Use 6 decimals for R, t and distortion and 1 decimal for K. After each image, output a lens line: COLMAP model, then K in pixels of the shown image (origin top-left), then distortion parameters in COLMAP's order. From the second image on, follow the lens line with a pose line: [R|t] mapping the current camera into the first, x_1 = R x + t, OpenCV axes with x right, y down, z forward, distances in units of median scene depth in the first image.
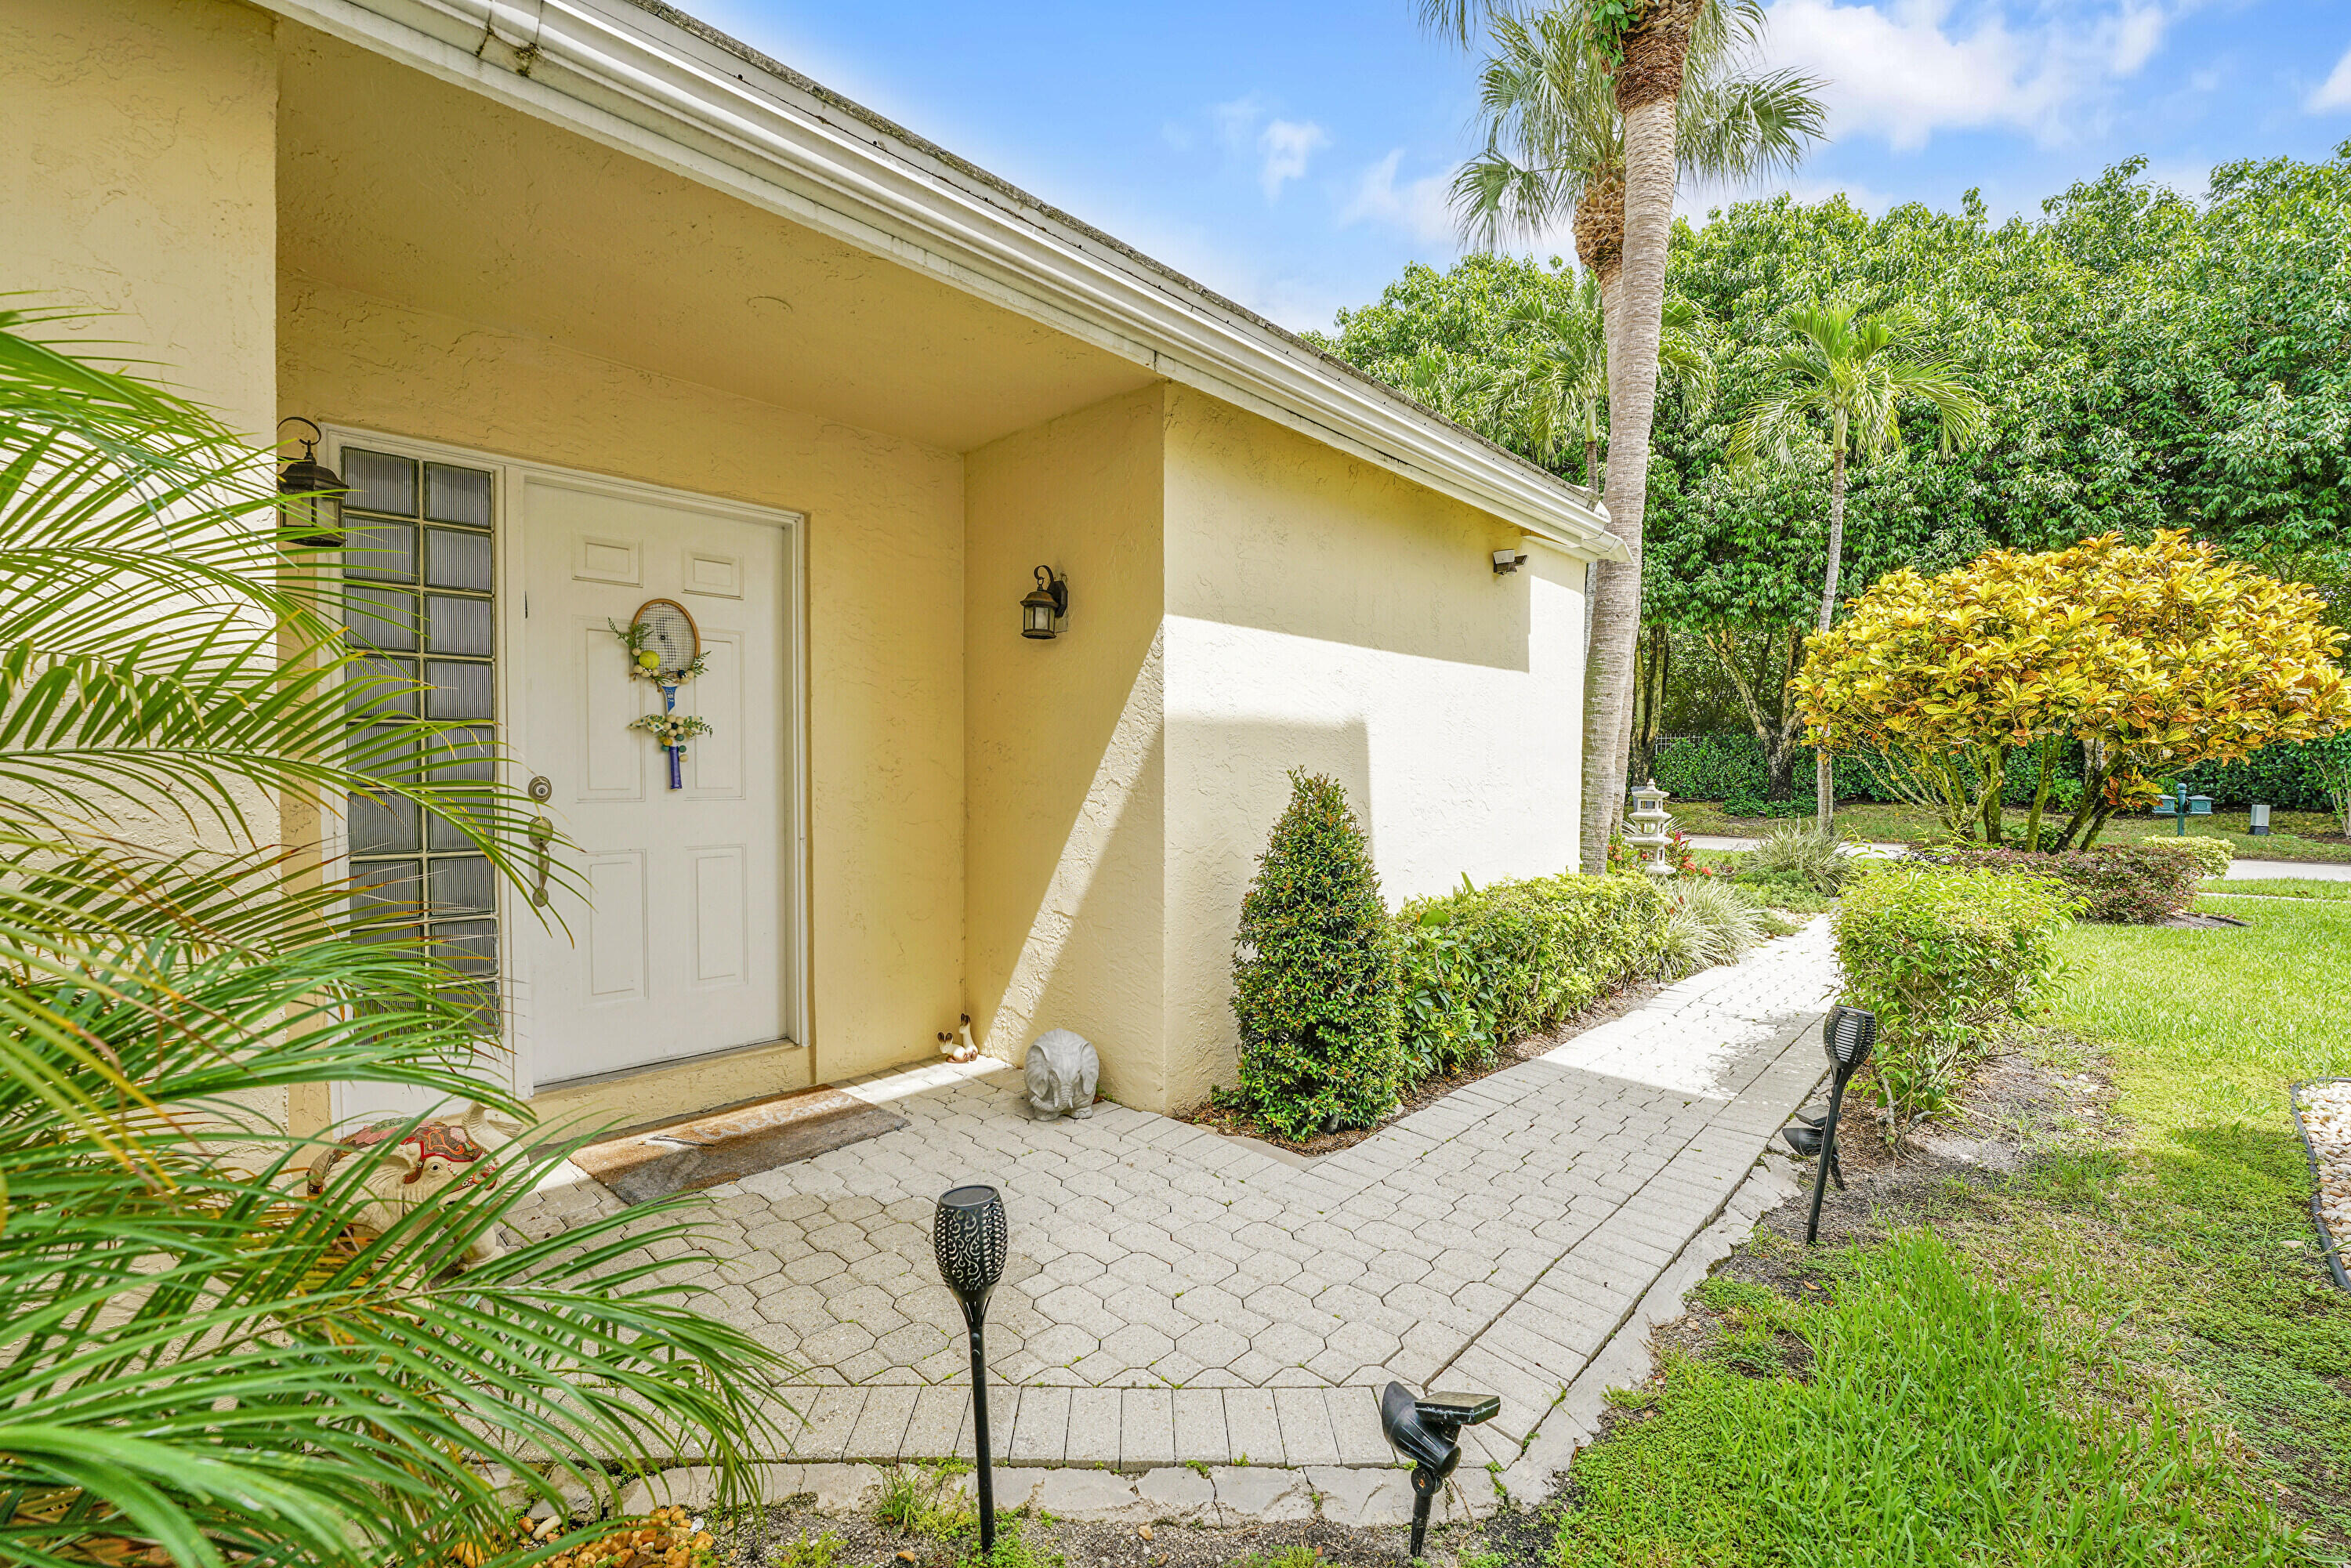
lens RADIAL K [[958.5, 0, 1167.6], [0, 958.5, 789.7], [0, 0, 1]] dist [-0.024420, 0.000566]
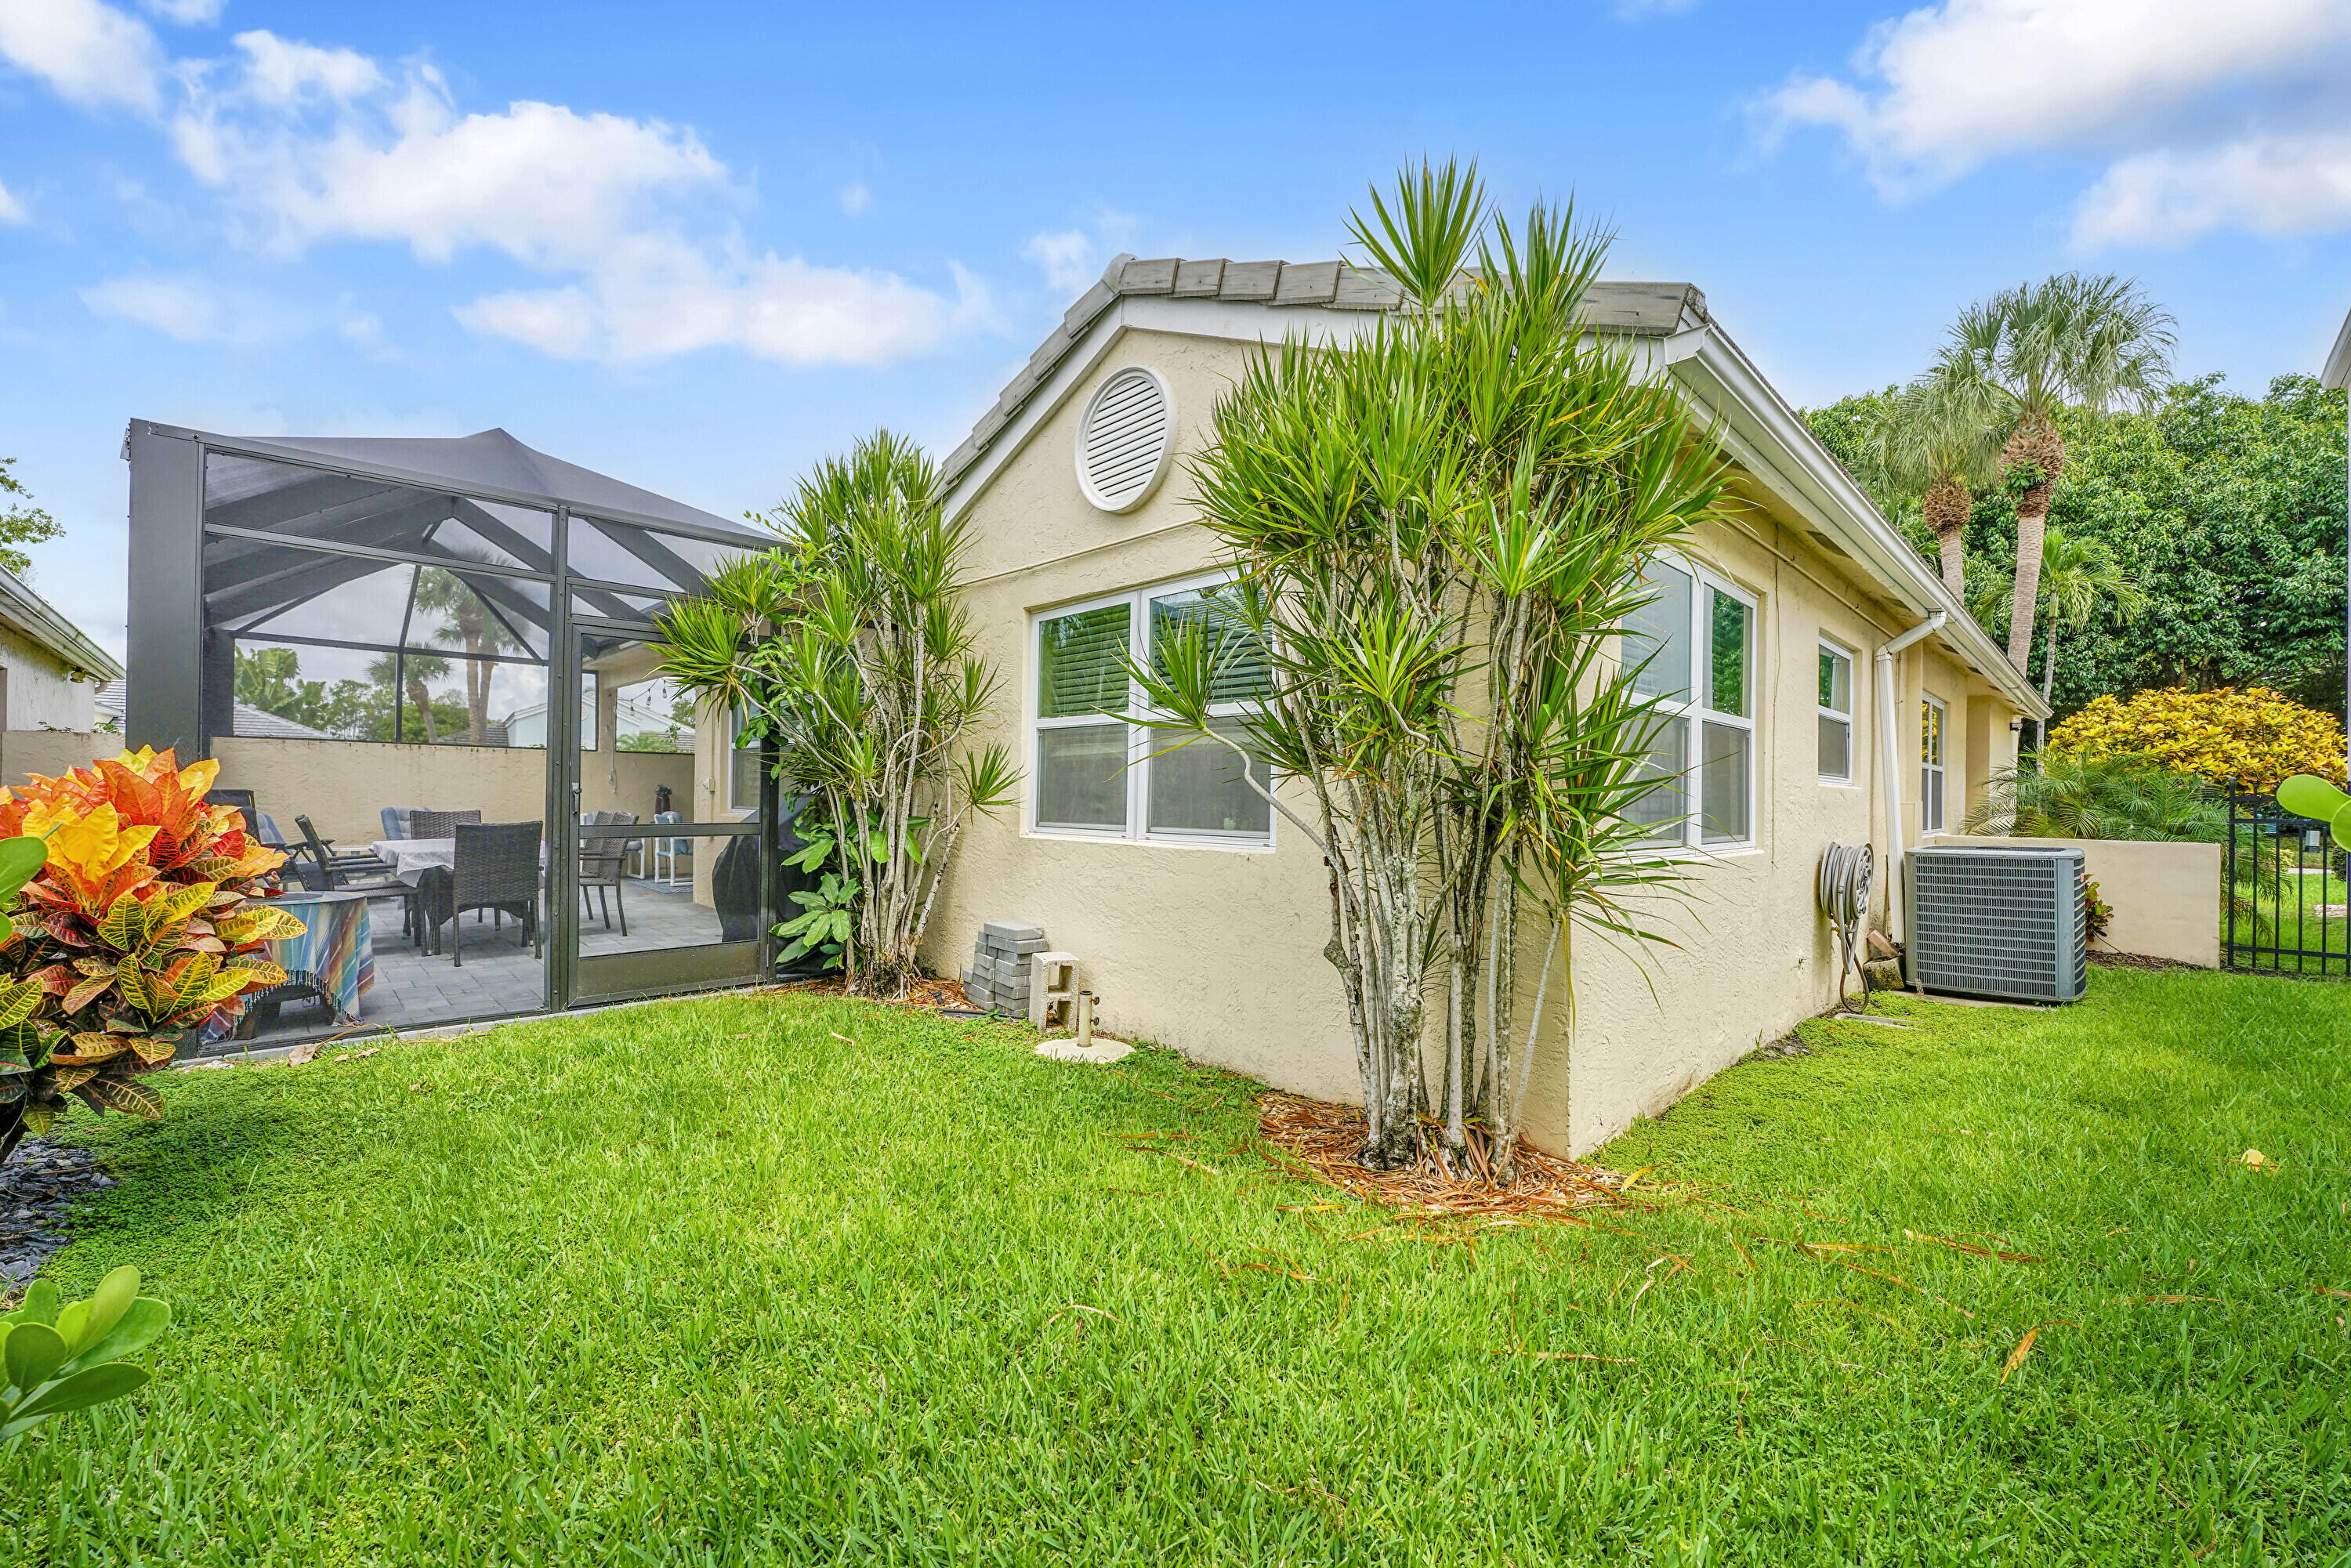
lens RADIAL K [[958.5, 0, 1167.6], [0, 958.5, 789.7], [0, 0, 1]] dist [-0.024420, 0.000566]
pose [[0.999495, 0.009628, -0.030276, -0.577801], [-0.010415, 0.999609, -0.025948, 0.009084], [0.030014, 0.026251, 0.999205, -0.506805]]
